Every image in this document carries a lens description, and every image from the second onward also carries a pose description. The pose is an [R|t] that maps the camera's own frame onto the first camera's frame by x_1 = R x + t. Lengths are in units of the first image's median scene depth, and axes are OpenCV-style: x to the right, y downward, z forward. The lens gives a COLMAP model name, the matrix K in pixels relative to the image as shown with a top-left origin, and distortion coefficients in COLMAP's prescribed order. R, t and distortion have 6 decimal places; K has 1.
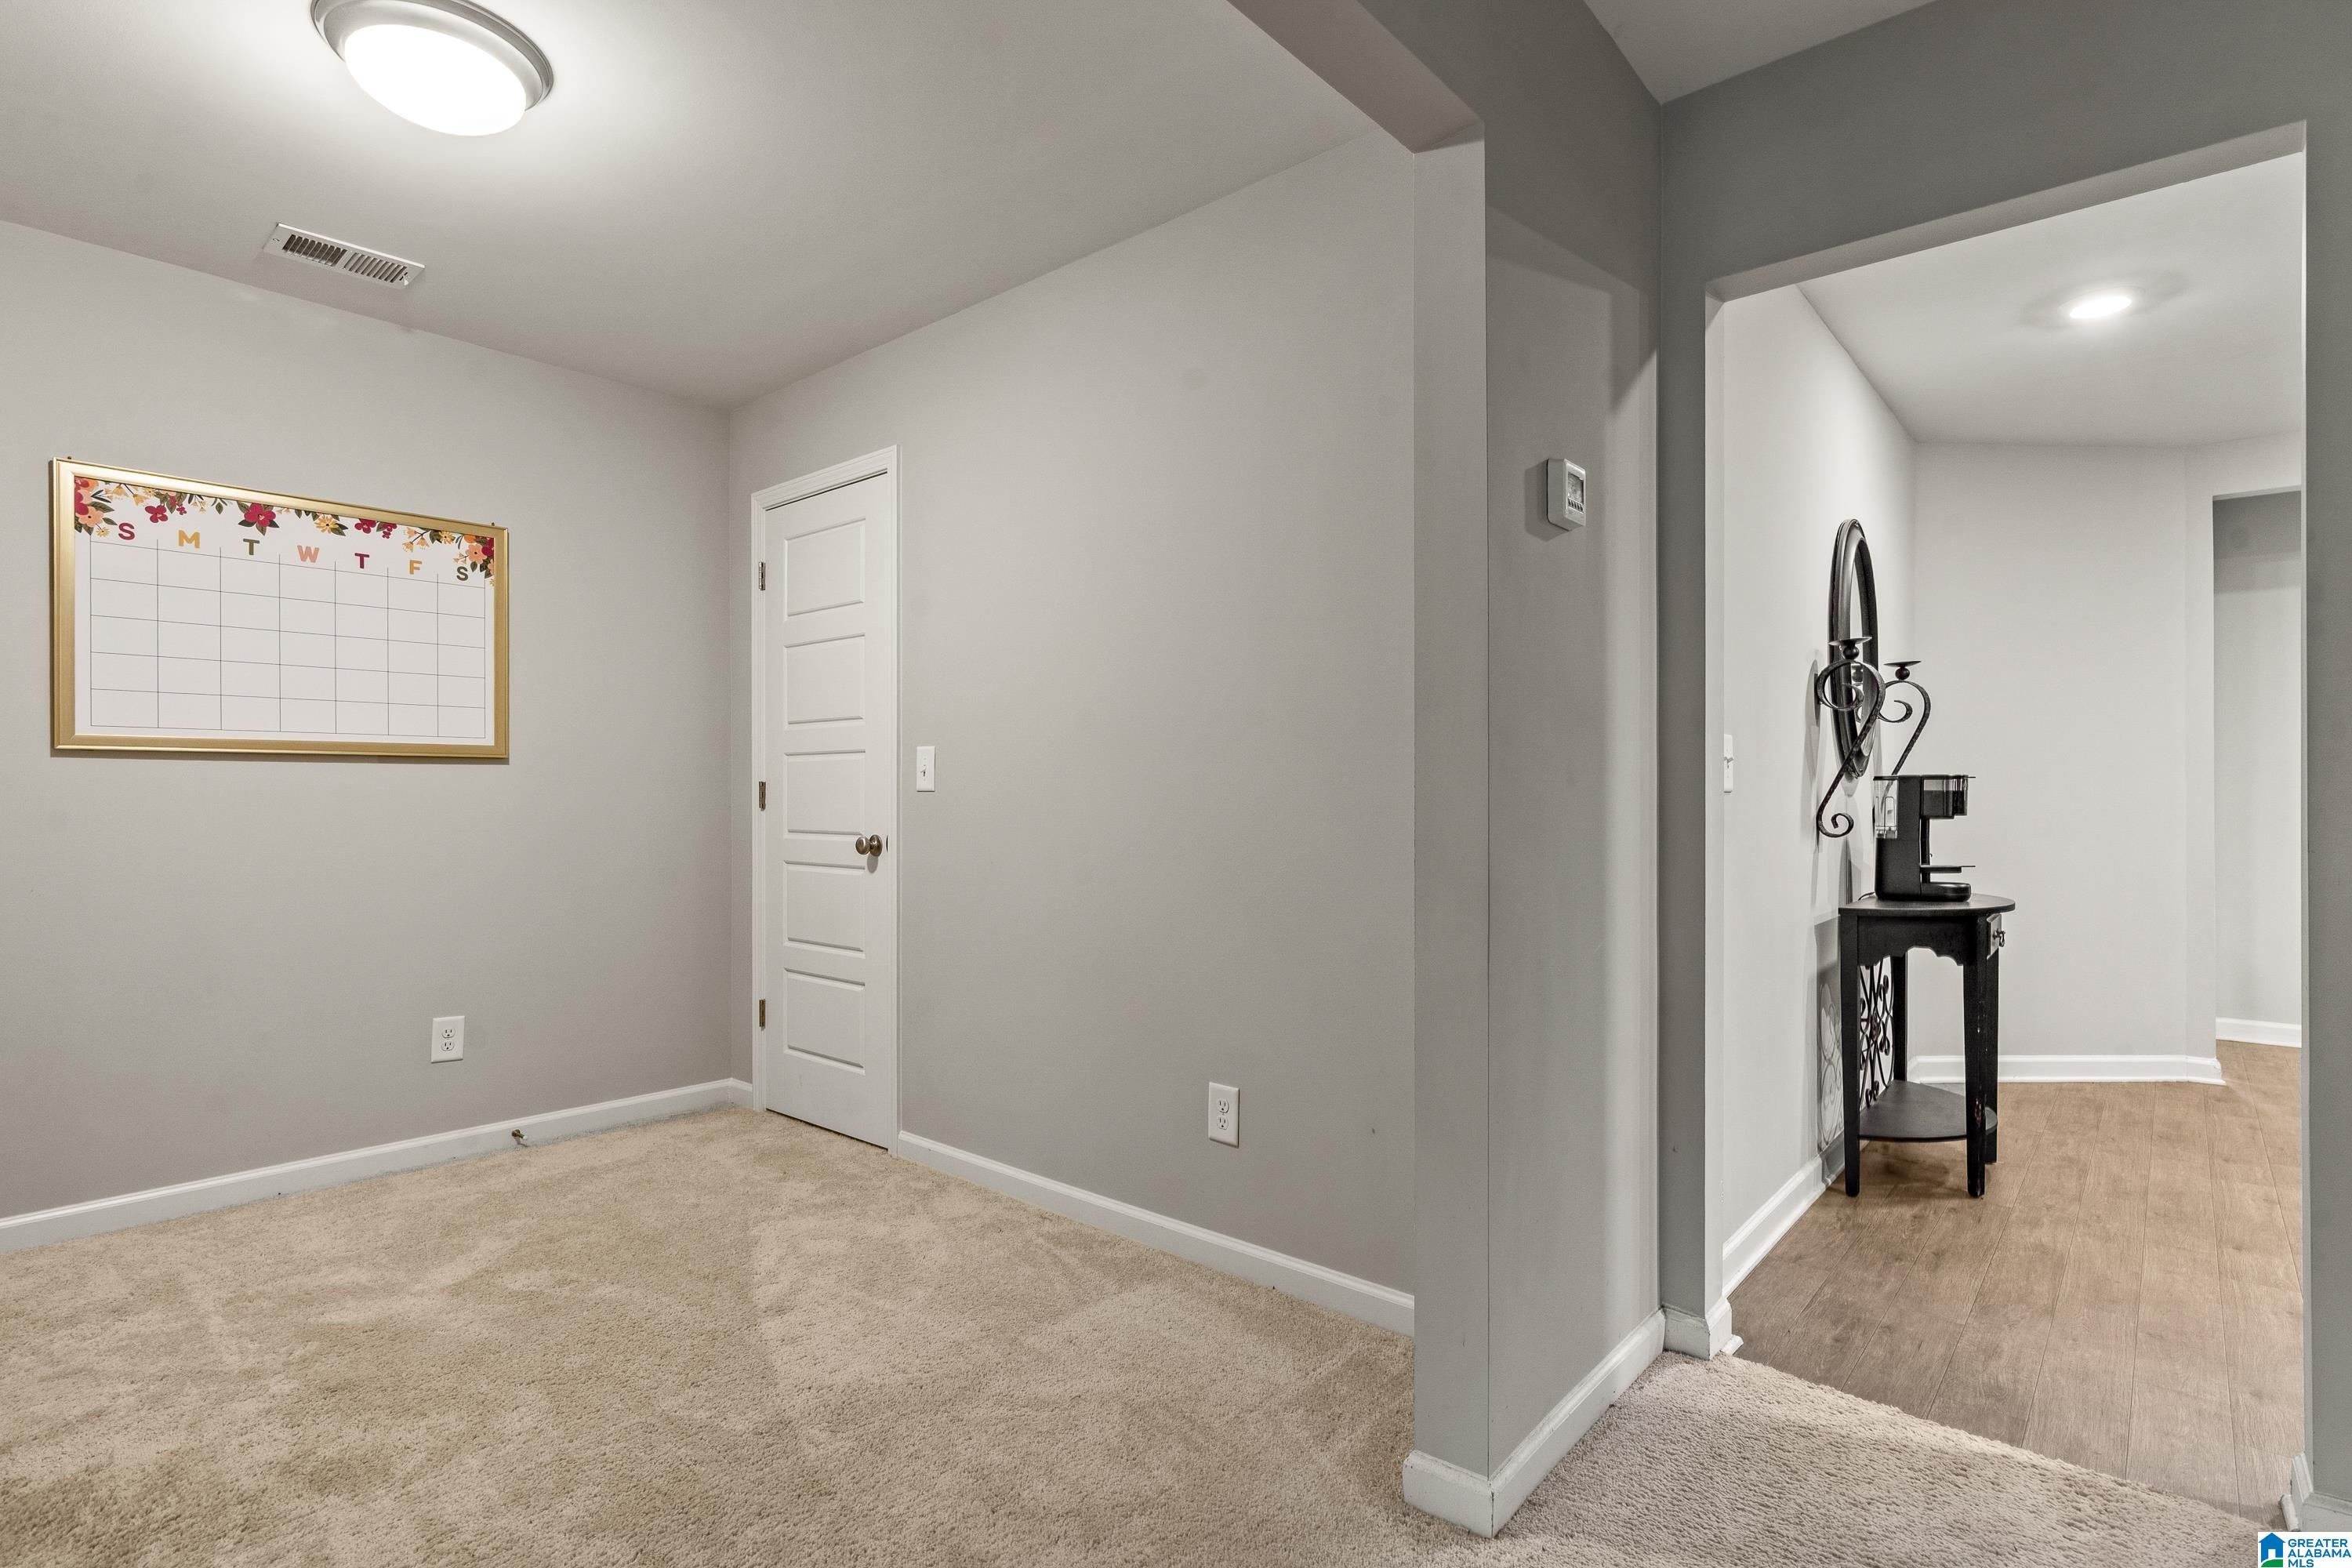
lens RADIAL K [[1123.6, 0, 1179.5], [0, 1123.6, 790.2], [0, 0, 1]] dist [-0.001052, 0.000787]
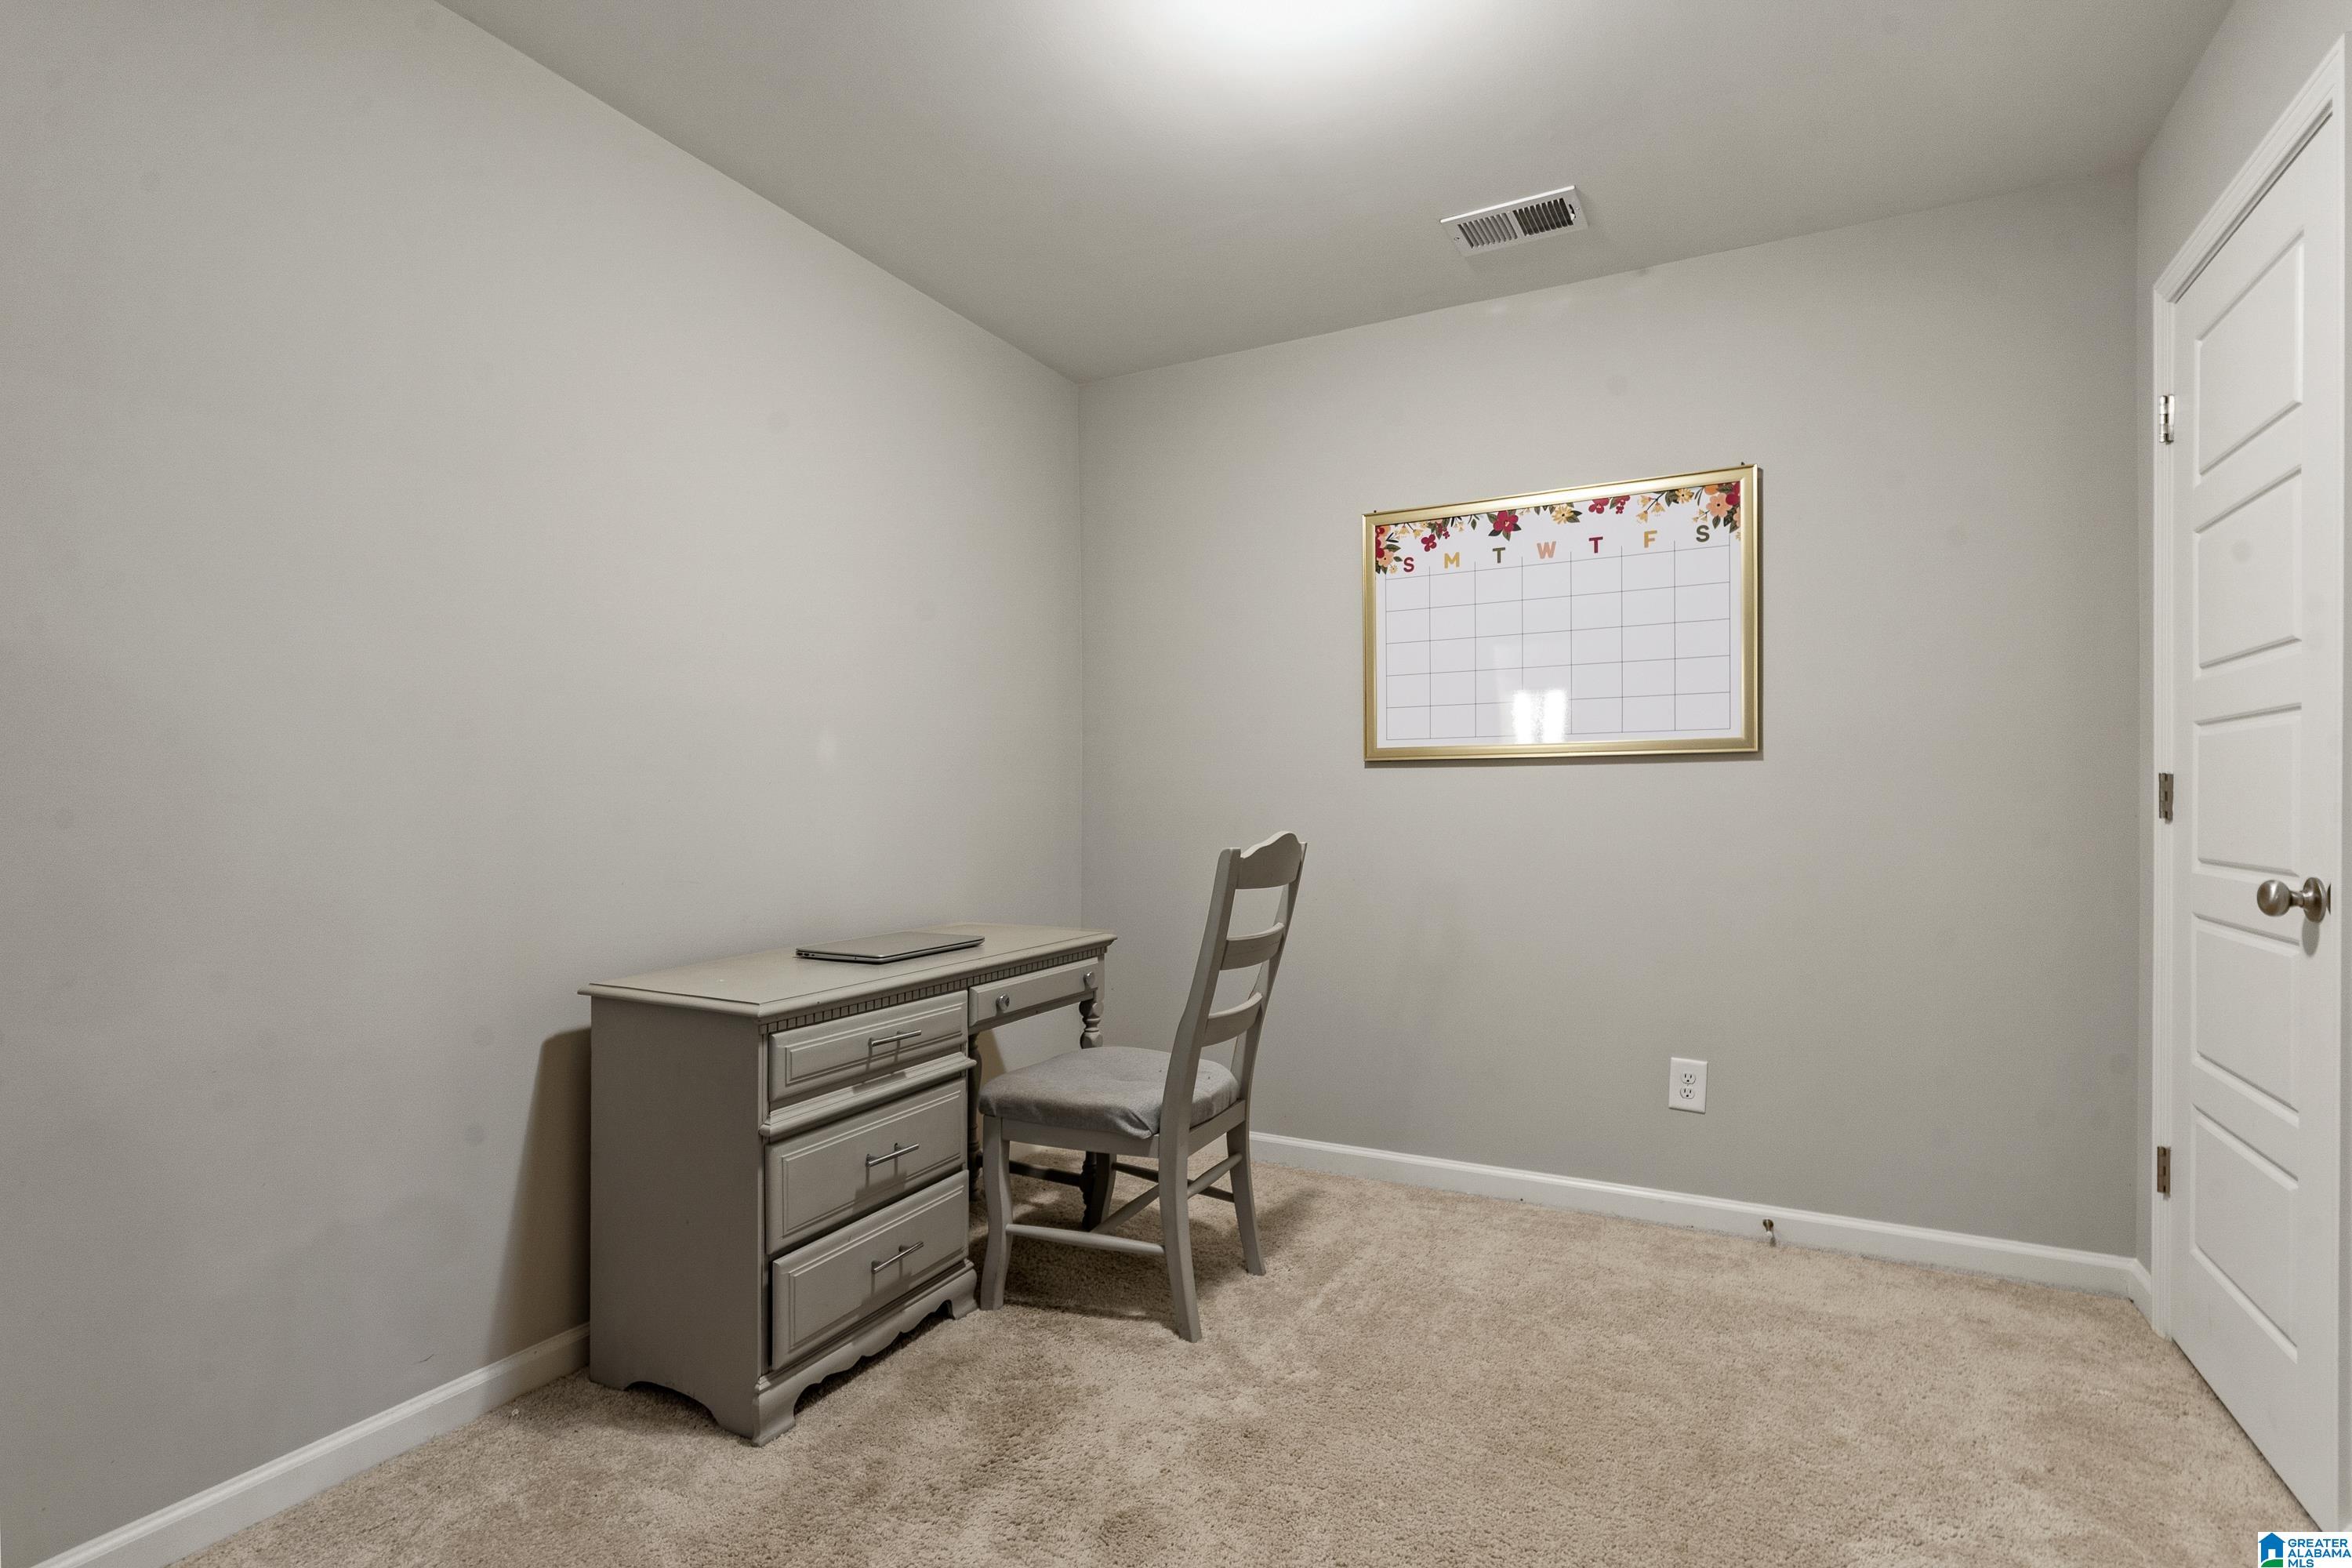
lens RADIAL K [[1123.6, 0, 1176.0], [0, 1123.6, 806.3], [0, 0, 1]] dist [-0.001052, 0.000787]
pose [[0.242823, 0.002119, -0.970068, 0.086454], [0.007732, 0.999962, 0.004120, 0.004312], [0.970040, -0.008501, 0.242797, 0.451638]]
